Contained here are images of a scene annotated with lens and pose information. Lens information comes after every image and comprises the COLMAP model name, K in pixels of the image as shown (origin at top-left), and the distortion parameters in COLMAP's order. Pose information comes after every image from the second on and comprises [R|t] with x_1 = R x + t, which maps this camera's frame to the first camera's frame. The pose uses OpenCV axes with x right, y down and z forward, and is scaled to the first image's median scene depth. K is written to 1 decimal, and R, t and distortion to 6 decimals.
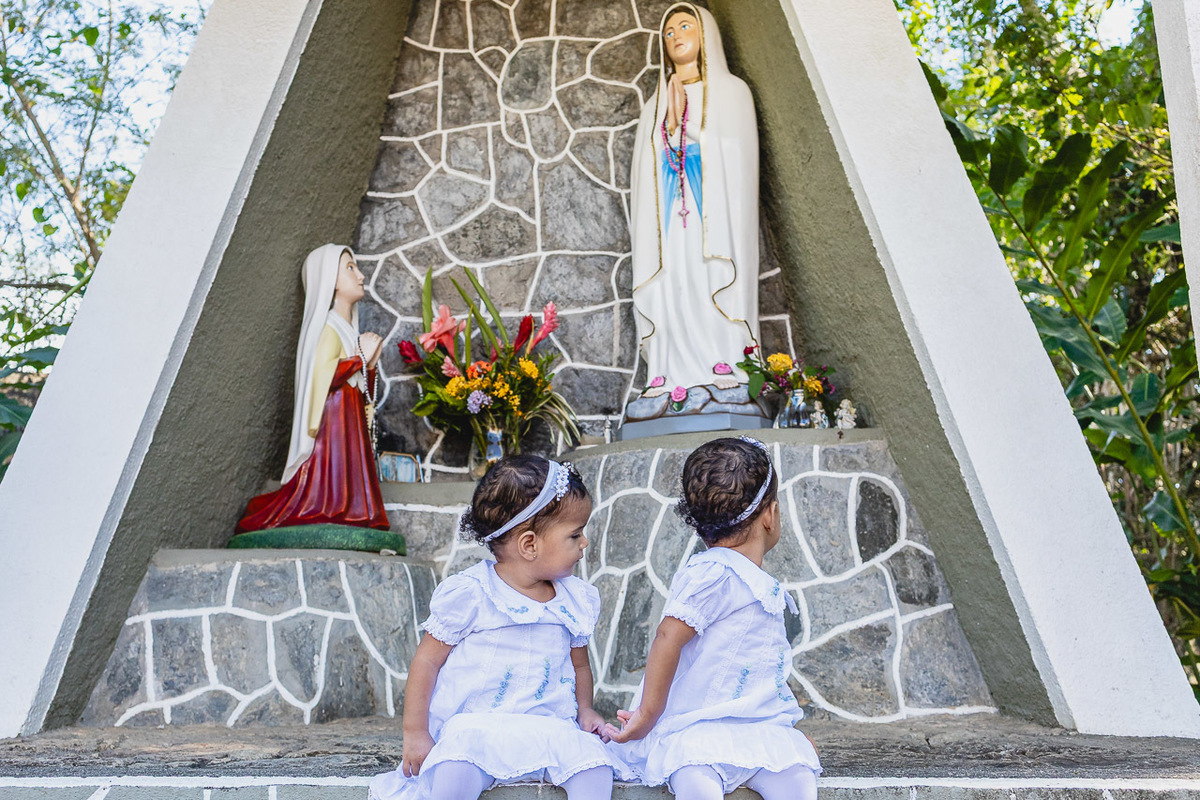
lens RADIAL K [[1312.2, 0, 542.7], [0, 1312.2, 366.7], [0, 0, 1]] dist [0.008336, -0.004106]
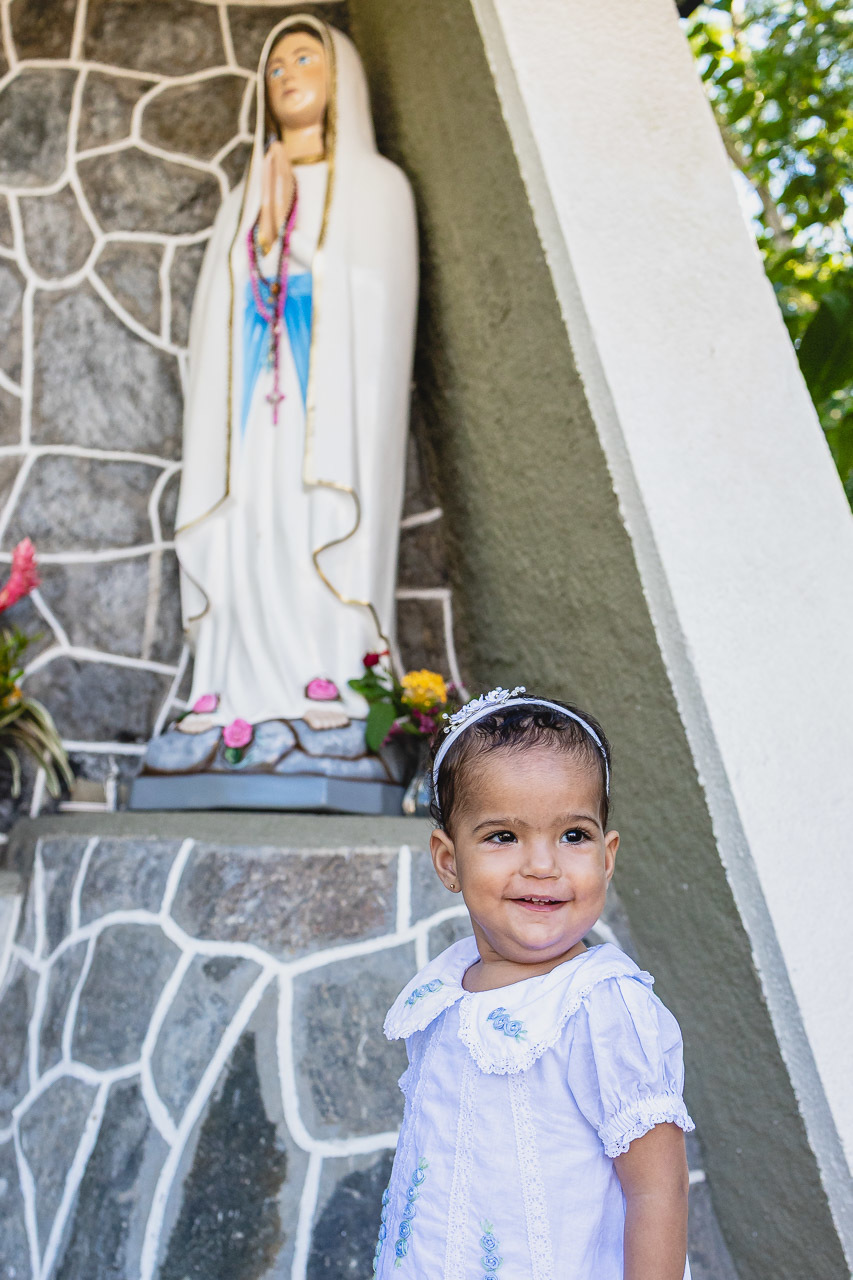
lens RADIAL K [[1441.0, 0, 430.9], [0, 1441.0, 710.9], [0, 0, 1]] dist [0.013845, -0.033359]
pose [[0.984076, 0.056191, 0.168635, 0.076817], [-0.070477, 0.994304, 0.079958, -0.039195], [-0.163181, -0.090569, 0.982430, 0.379515]]
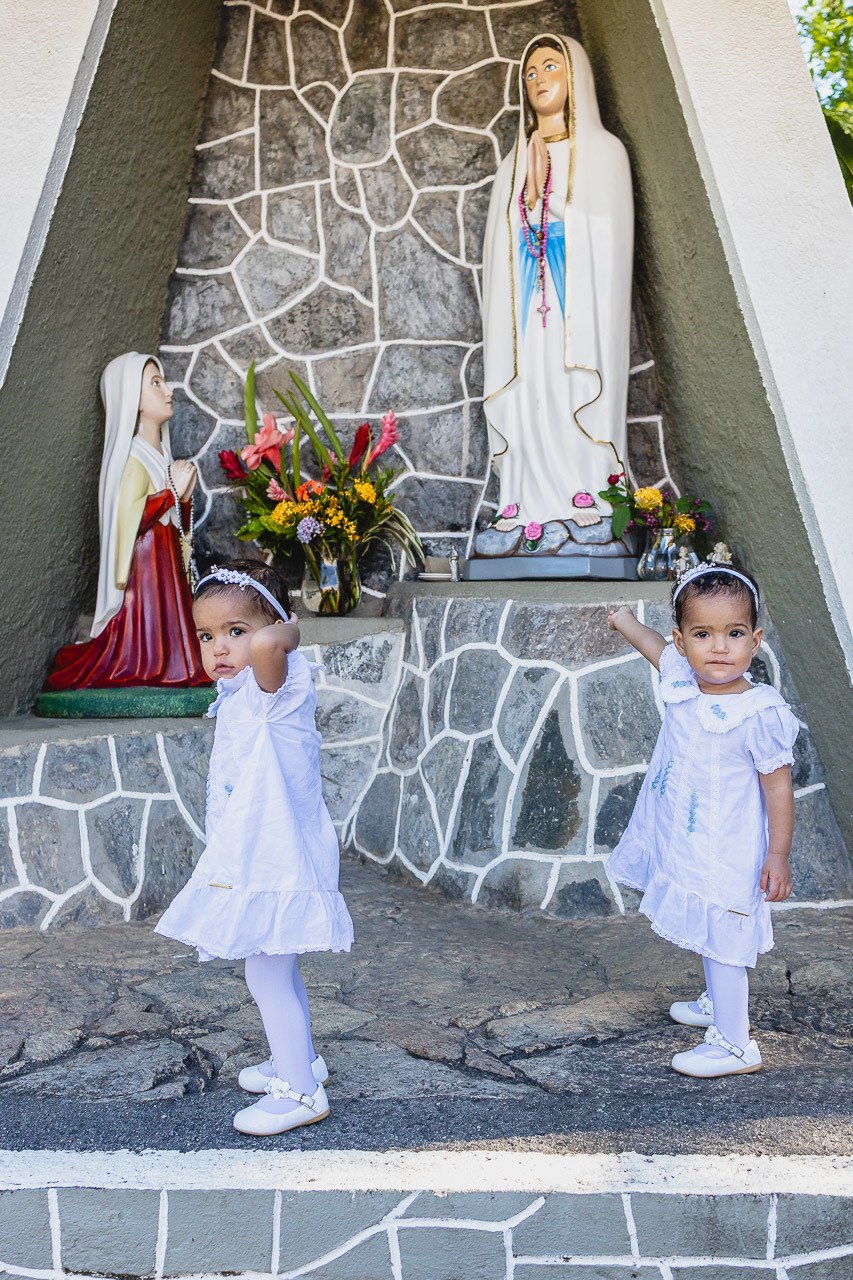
lens RADIAL K [[1311.4, 0, 415.9], [0, 1311.4, 643.5], [0, 0, 1]] dist [0.000028, -0.005653]
pose [[0.999964, -0.007717, 0.003620, 0.019627], [0.006514, 0.965766, 0.259335, -0.128657], [-0.005498, -0.259302, 0.965781, 0.118284]]
